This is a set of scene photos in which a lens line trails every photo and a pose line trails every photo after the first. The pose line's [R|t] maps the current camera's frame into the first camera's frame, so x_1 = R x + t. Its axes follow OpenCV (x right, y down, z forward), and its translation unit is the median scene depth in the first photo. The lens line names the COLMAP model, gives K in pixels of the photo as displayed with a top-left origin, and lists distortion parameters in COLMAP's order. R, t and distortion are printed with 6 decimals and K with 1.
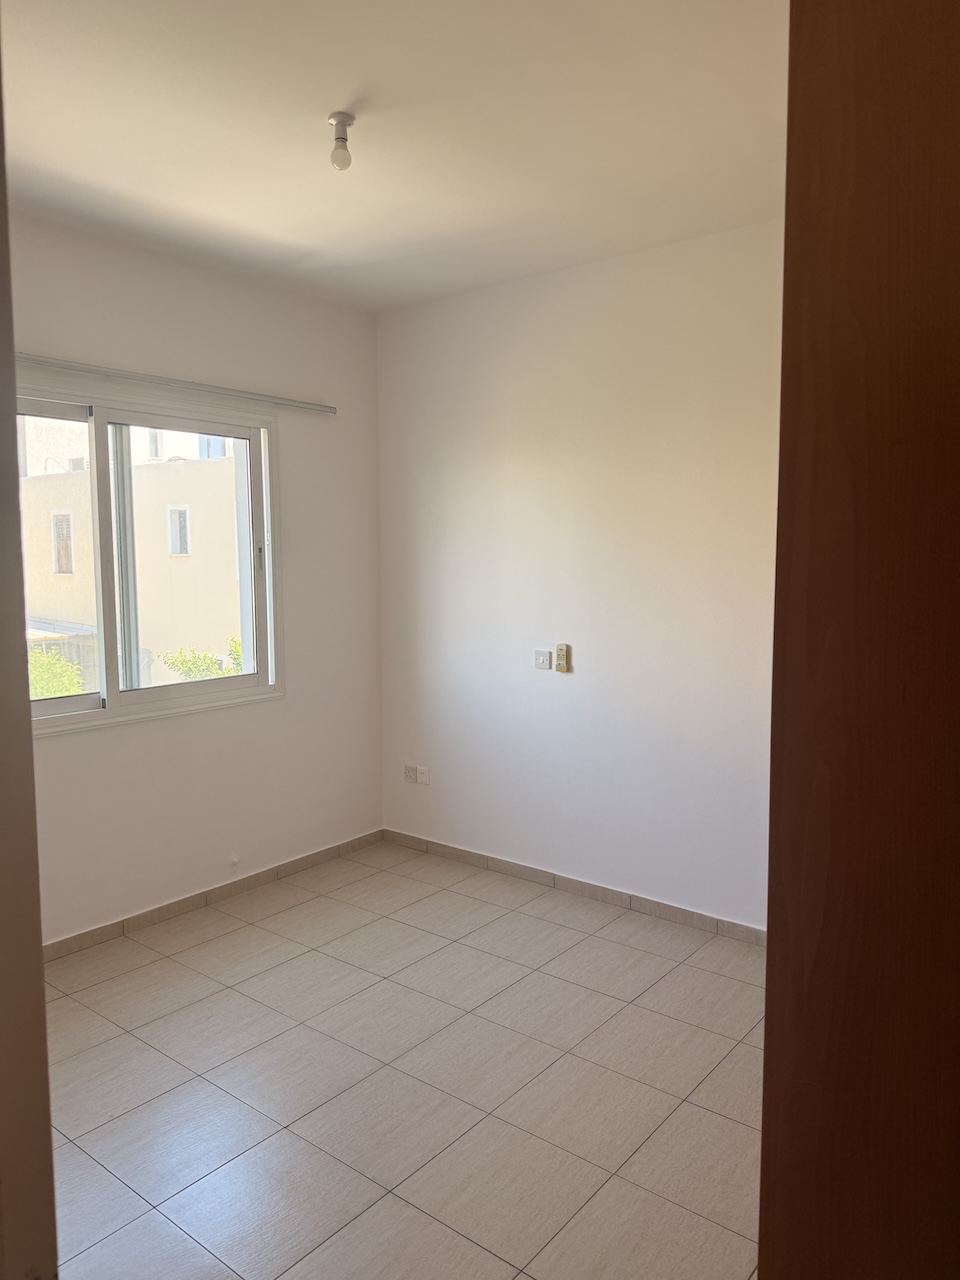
lens RADIAL K [[902.1, 0, 463.3], [0, 902.1, 634.7], [0, 0, 1]] dist [0.155701, -0.355749]
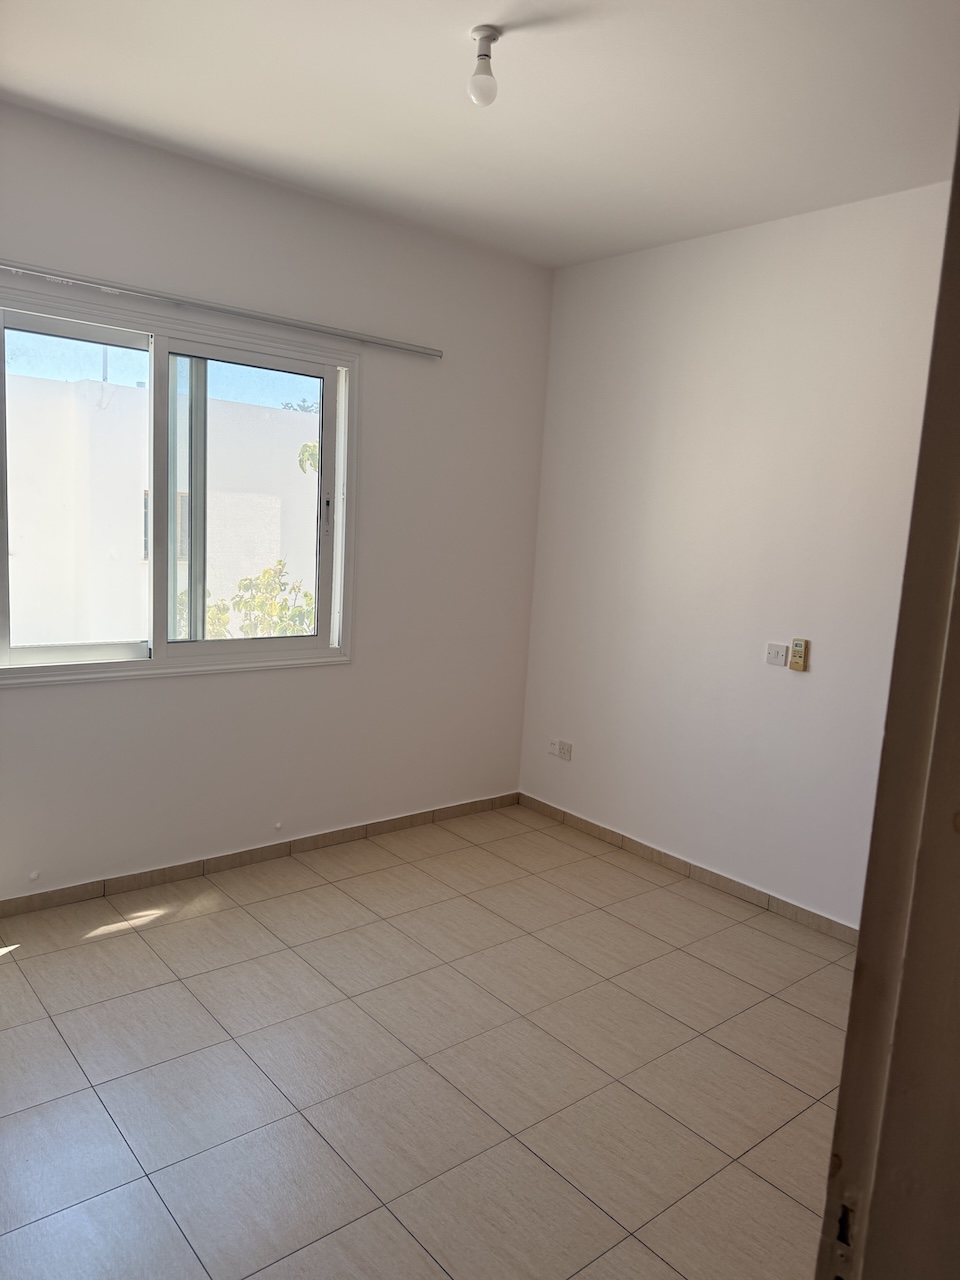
lens RADIAL K [[890.5, 0, 470.9], [0, 890.5, 645.4], [0, 0, 1]] dist [0.119027, -0.215674]
pose [[0.980341, 0.090554, -0.175306, 0.084733], [-0.081136, 0.994885, 0.060179, -0.014172], [0.179859, -0.044772, 0.982673, 0.118984]]
